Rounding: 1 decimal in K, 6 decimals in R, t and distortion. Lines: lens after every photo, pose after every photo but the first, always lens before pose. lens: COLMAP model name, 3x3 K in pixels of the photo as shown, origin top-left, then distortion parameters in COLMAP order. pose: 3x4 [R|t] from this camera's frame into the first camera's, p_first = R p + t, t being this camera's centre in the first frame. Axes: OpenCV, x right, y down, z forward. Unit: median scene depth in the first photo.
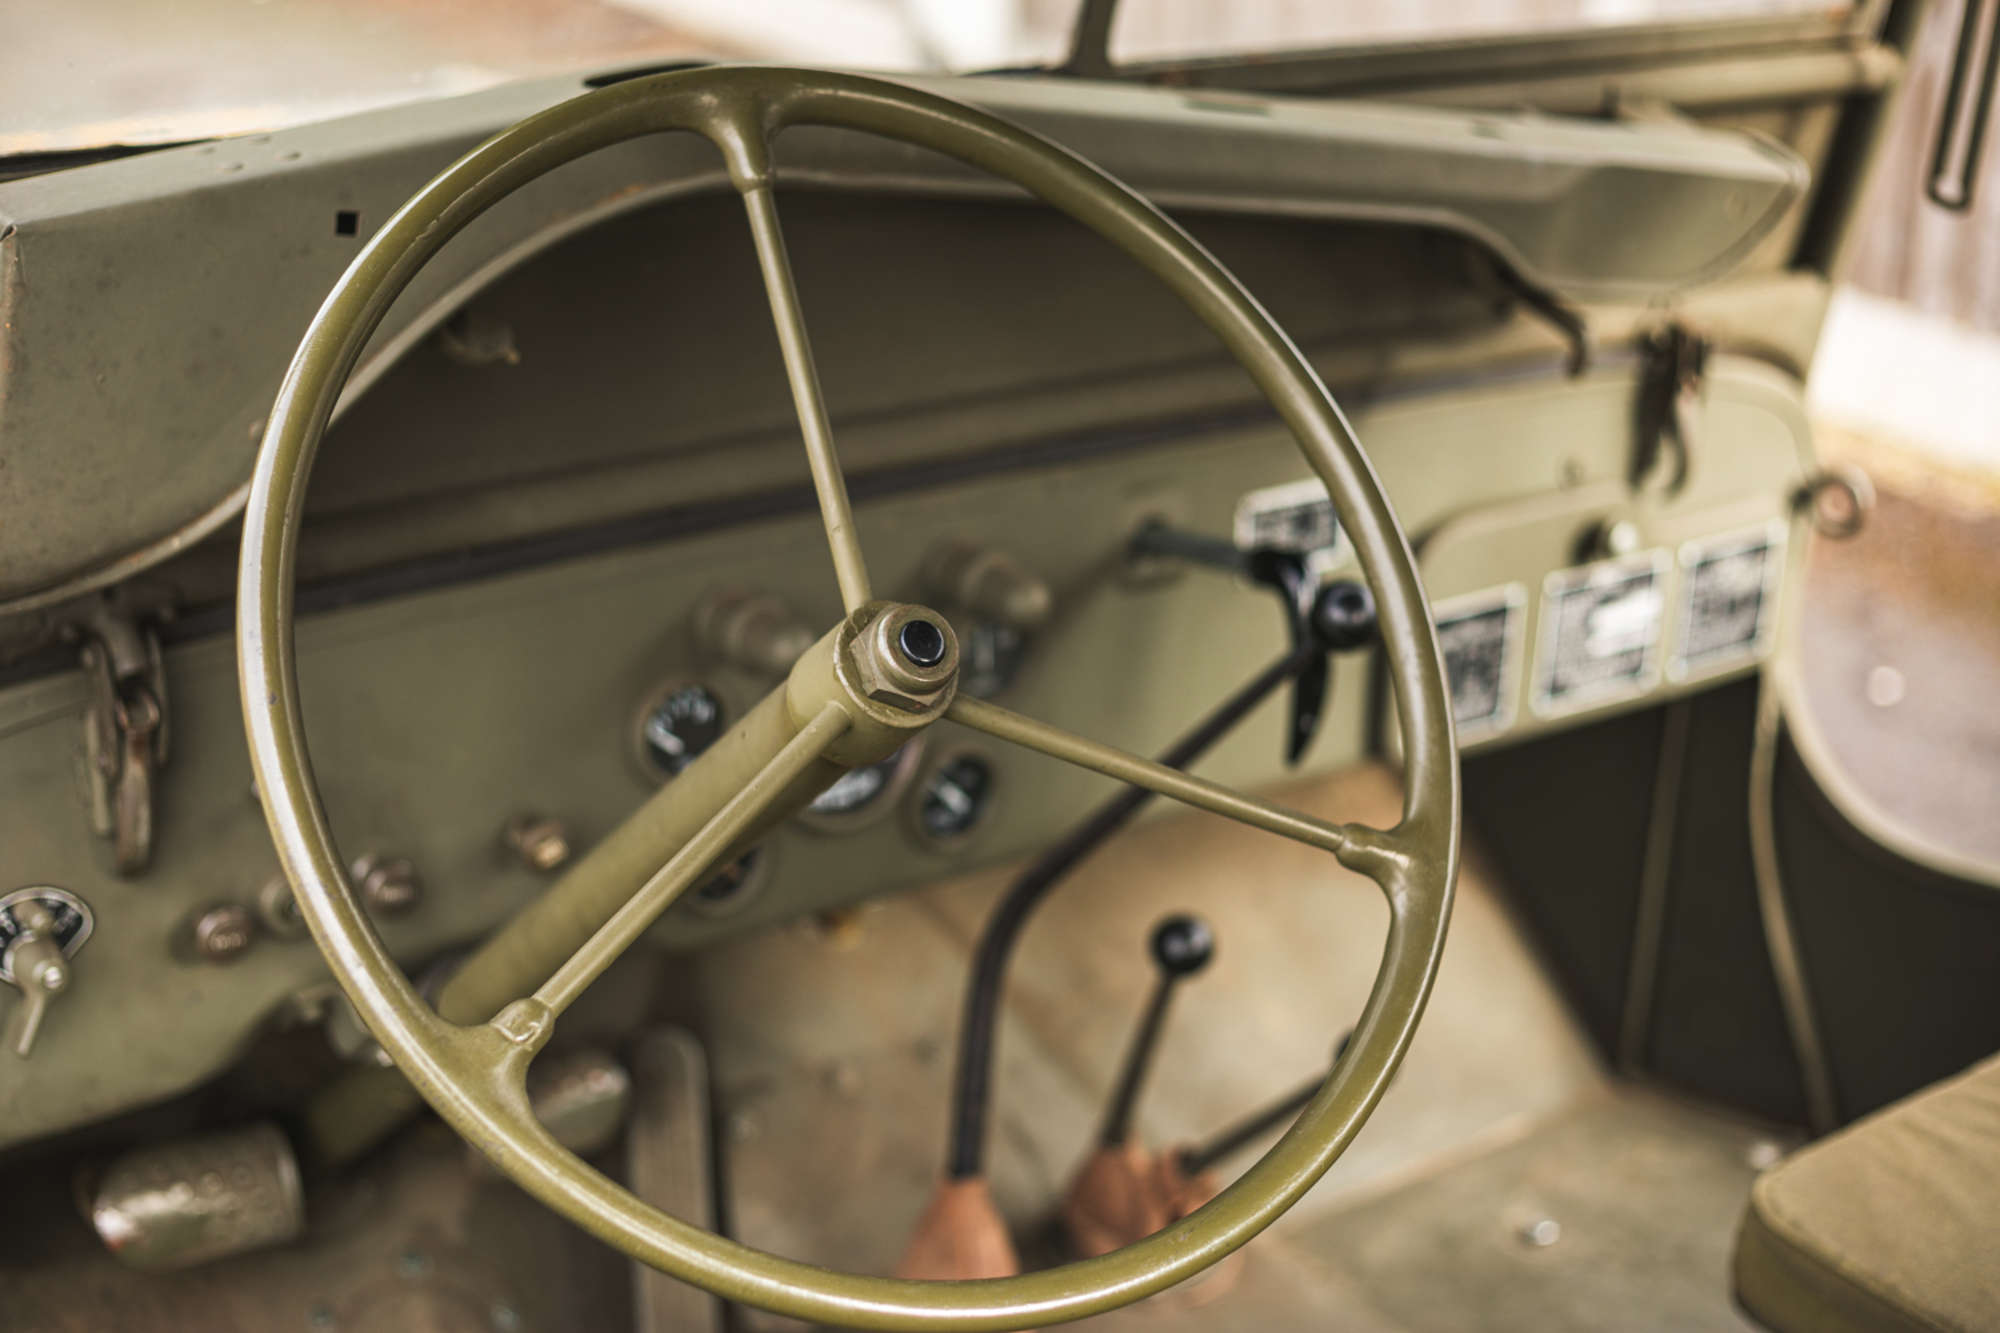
lens RADIAL K [[2962.2, 0, 974.2], [0, 2962.2, 655.8], [0, 0, 1]] dist [-0.116725, 0.000000]
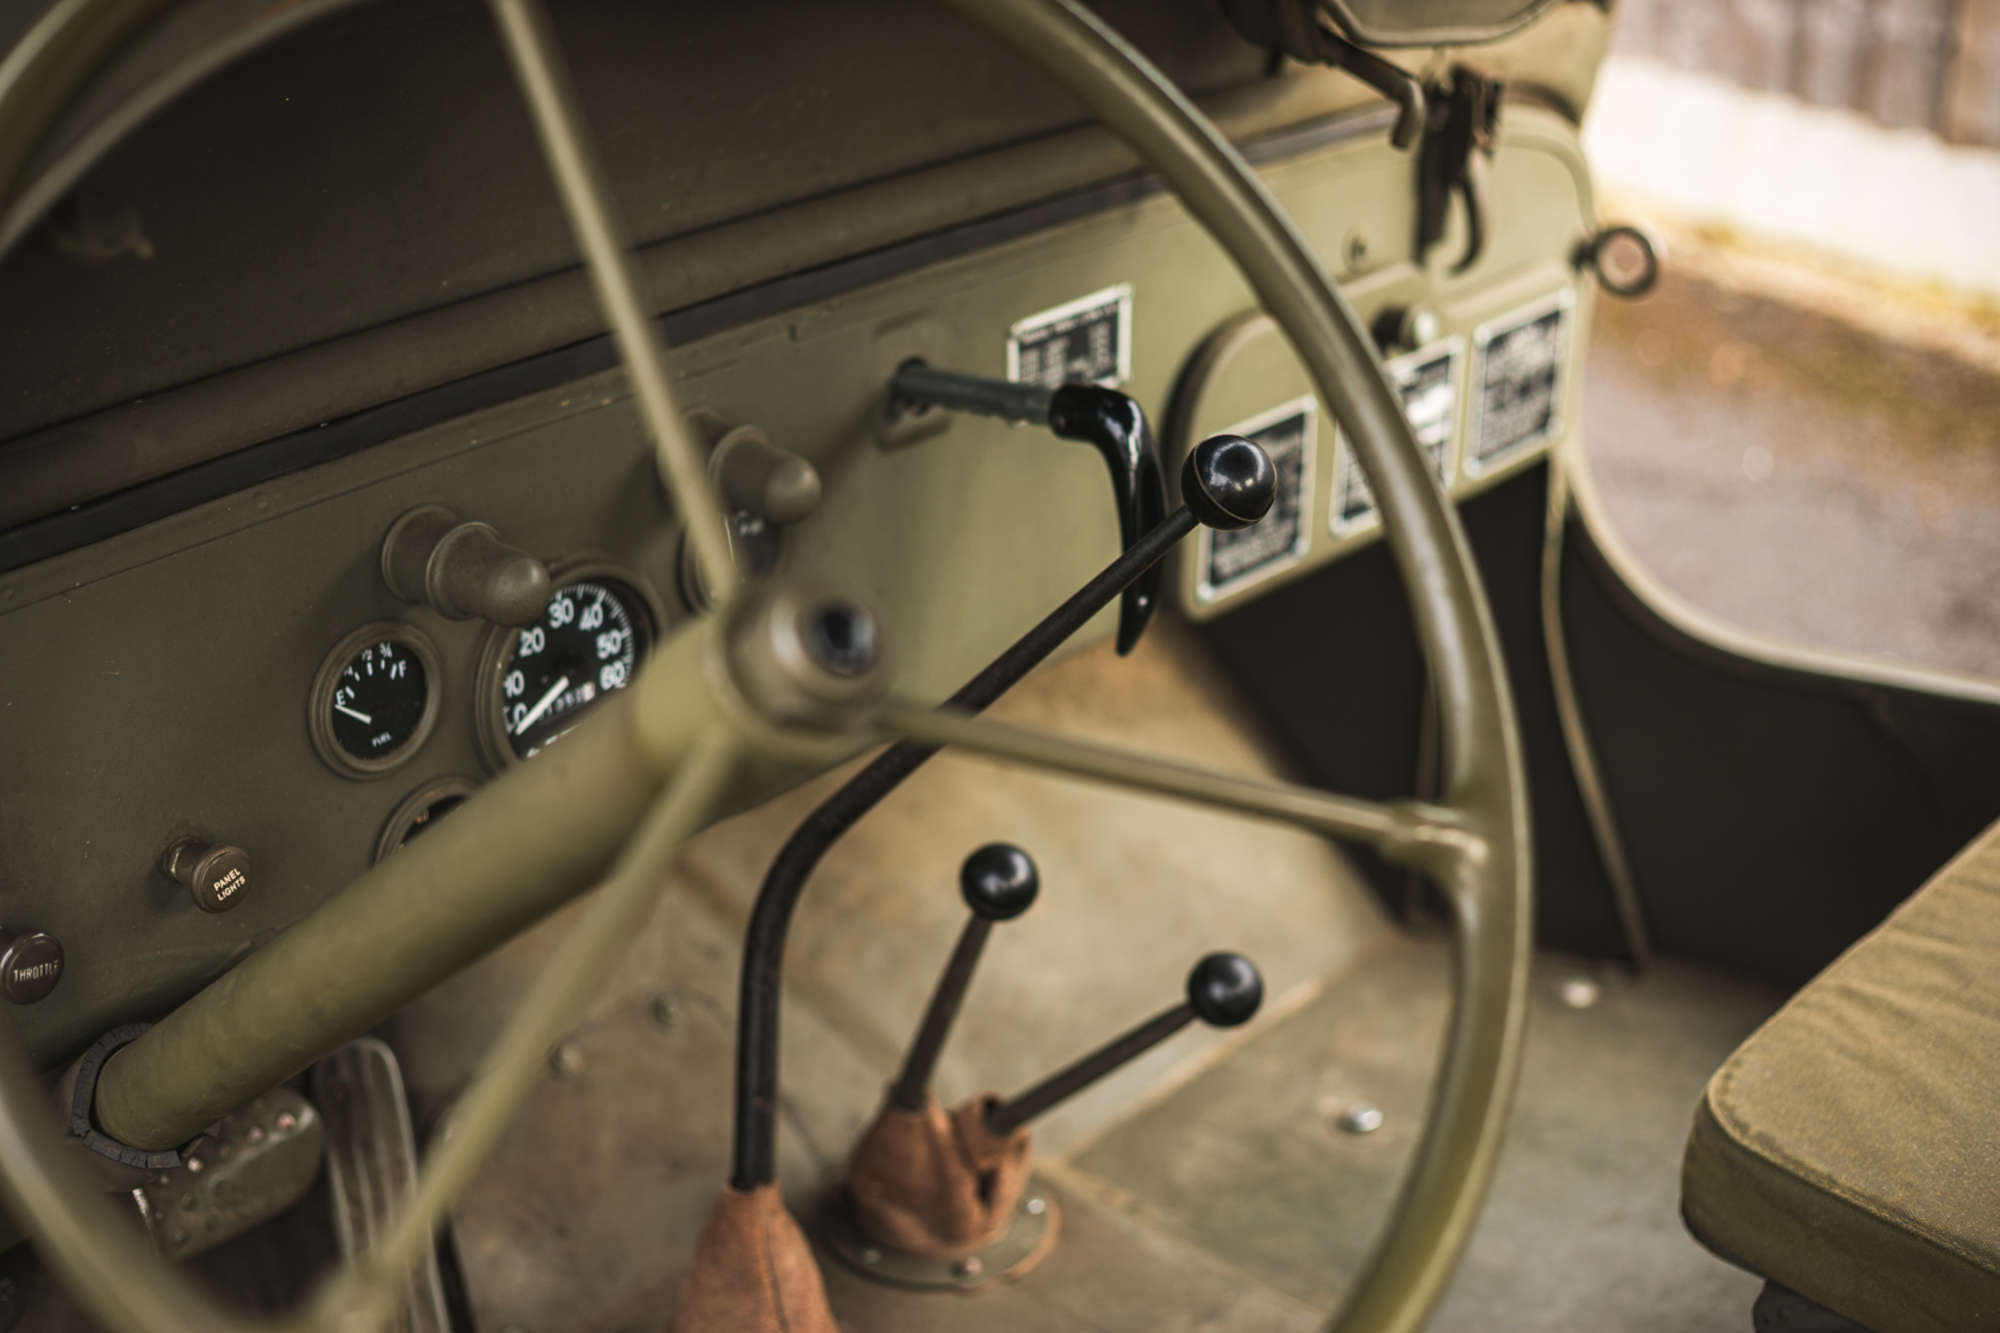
lens RADIAL K [[2962.2, 0, 960.8], [0, 2962.2, 662.8], [0, 0, 1]] dist [-0.116725, 0.000000]
pose [[0.981413, -0.101108, 0.163112, -0.067949], [0.086495, 0.991775, 0.094350, -0.040034], [-0.171310, -0.078488, 0.982086, 0.205142]]
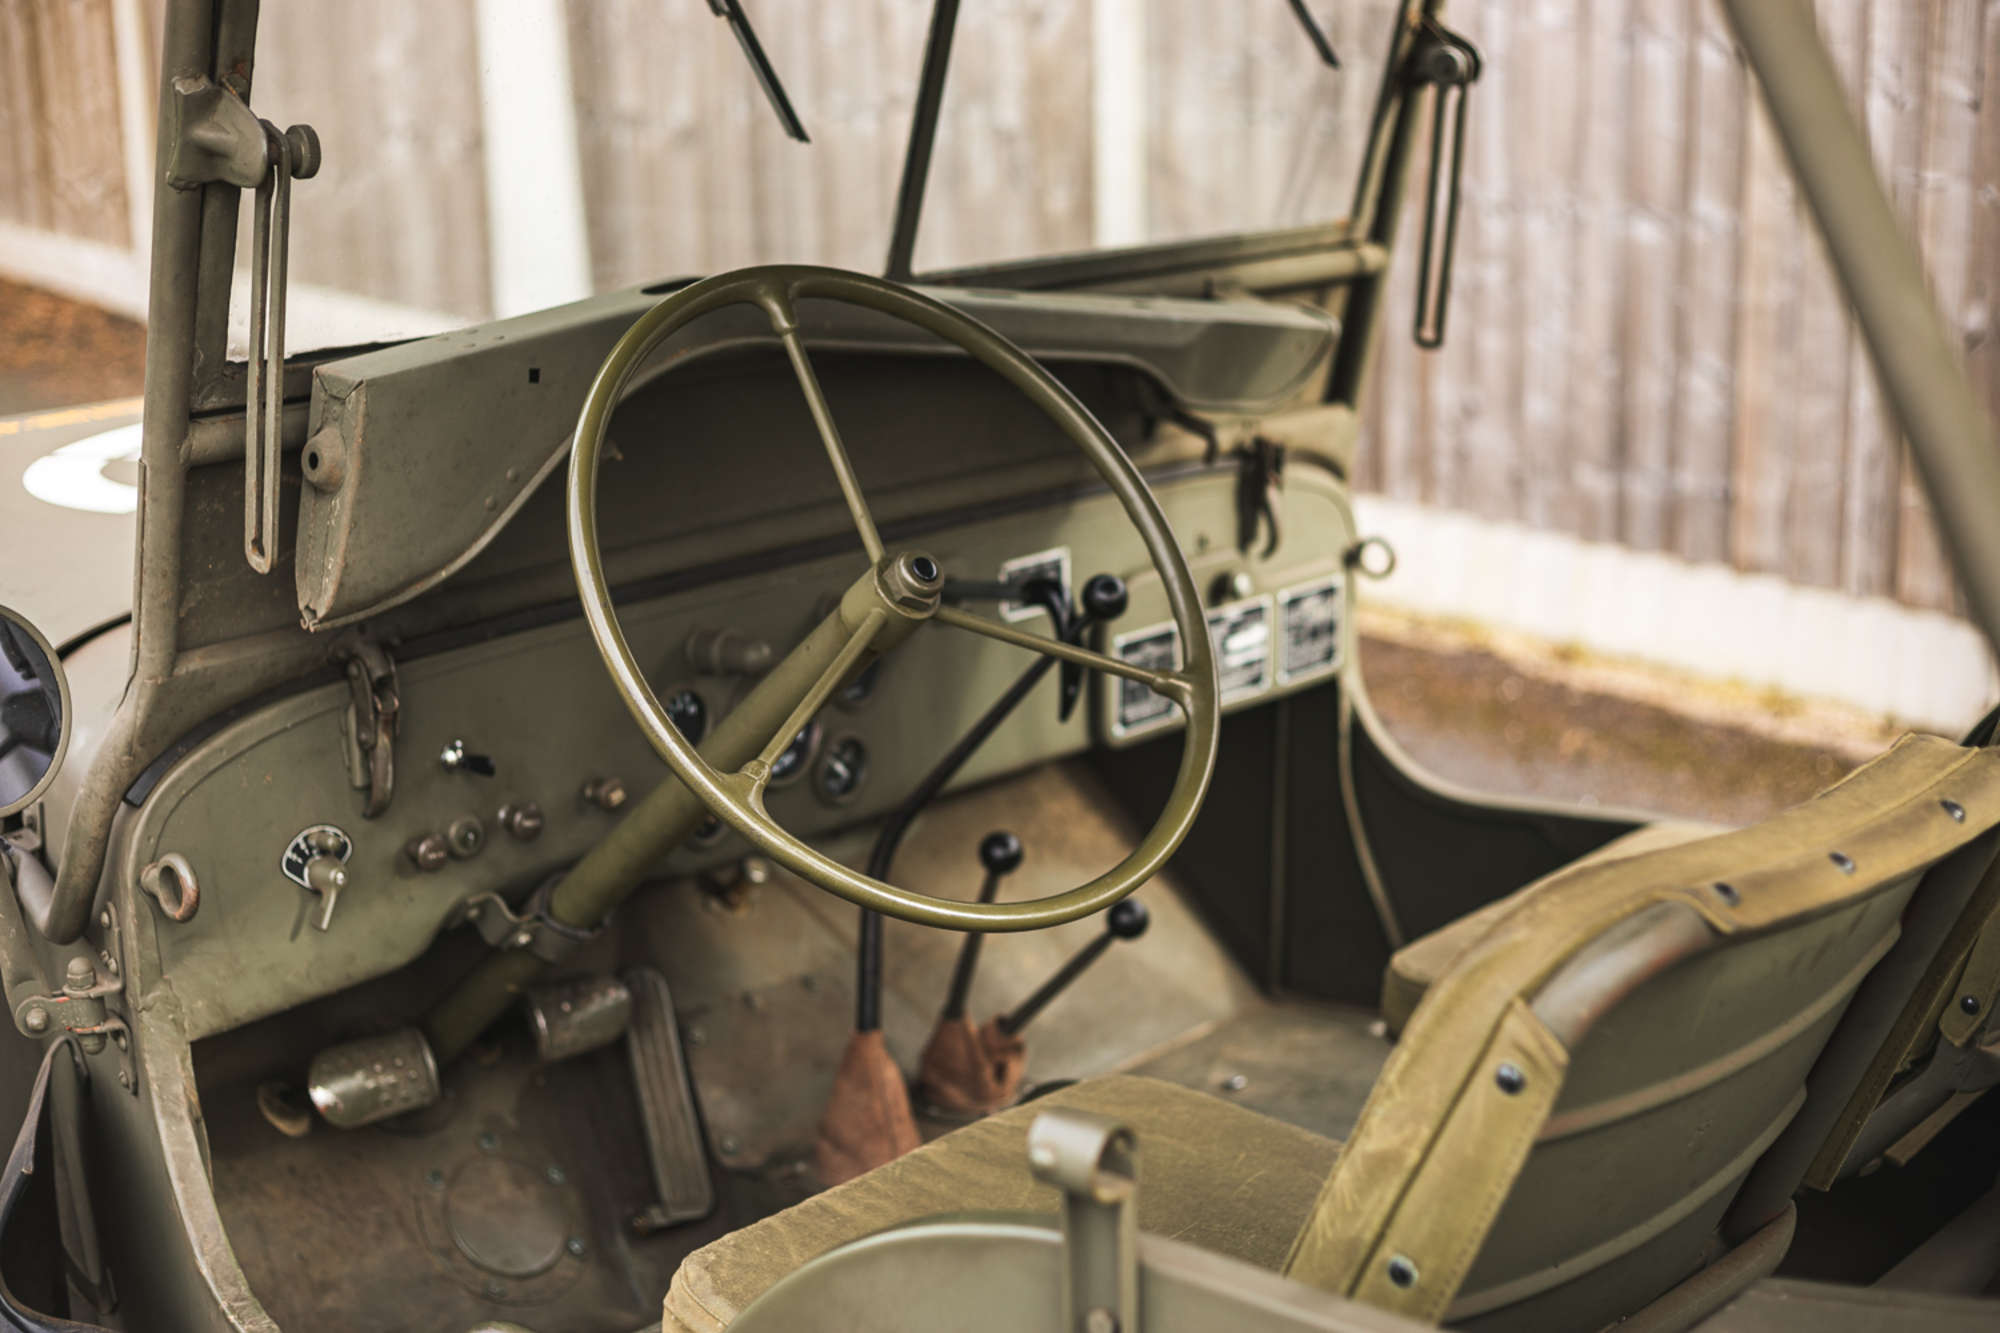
lens RADIAL K [[2962.2, 0, 1006.0], [0, 2962.2, 673.0], [0, 0, 1]] dist [-0.116725, 0.000000]
pose [[0.978729, -0.088865, 0.184914, -0.199694], [0.107476, 0.989832, -0.093173, 0.149658], [-0.174754, 0.111065, 0.978328, -0.490109]]
